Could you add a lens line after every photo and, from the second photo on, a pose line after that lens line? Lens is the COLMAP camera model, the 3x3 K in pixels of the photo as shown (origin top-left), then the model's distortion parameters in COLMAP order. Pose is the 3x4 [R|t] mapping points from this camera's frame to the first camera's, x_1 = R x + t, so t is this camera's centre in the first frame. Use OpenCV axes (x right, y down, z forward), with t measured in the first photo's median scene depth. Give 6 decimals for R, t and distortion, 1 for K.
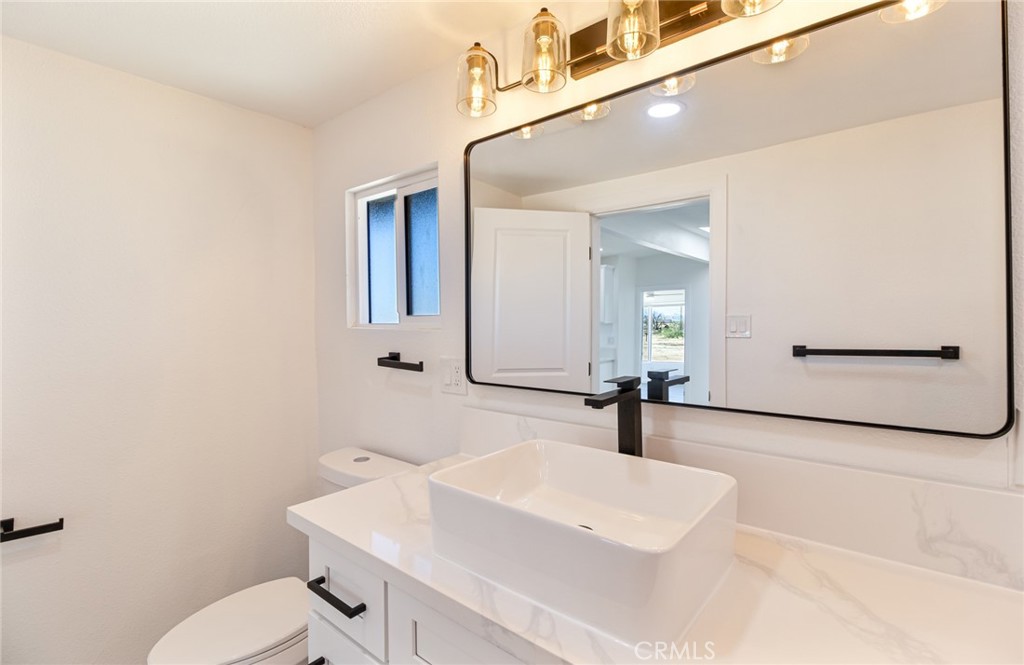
lens RADIAL K [[476.9, 0, 510.5], [0, 476.9, 305.0], [0, 0, 1]] dist [0.001723, -0.000311]
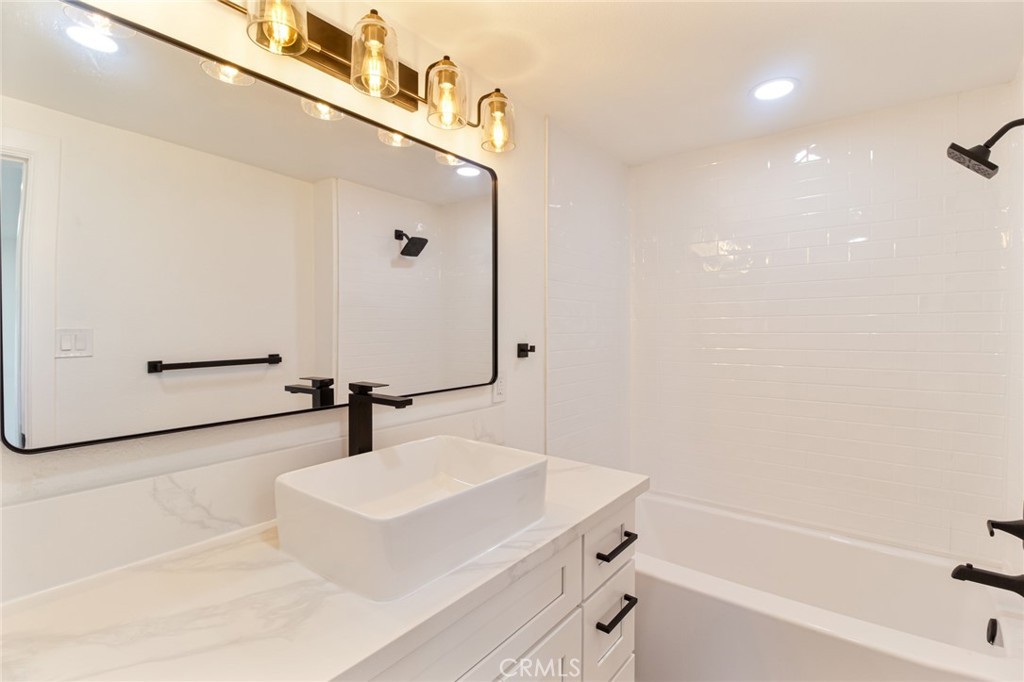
lens RADIAL K [[470.8, 0, 518.2], [0, 470.8, 334.3], [0, 0, 1]] dist [0.022325, -0.015135]
pose [[-0.038352, 0.000056, 0.999264, -0.882845], [-0.023461, 0.999724, -0.000956, 0.033744], [-0.998989, -0.023481, -0.038340, 0.715655]]
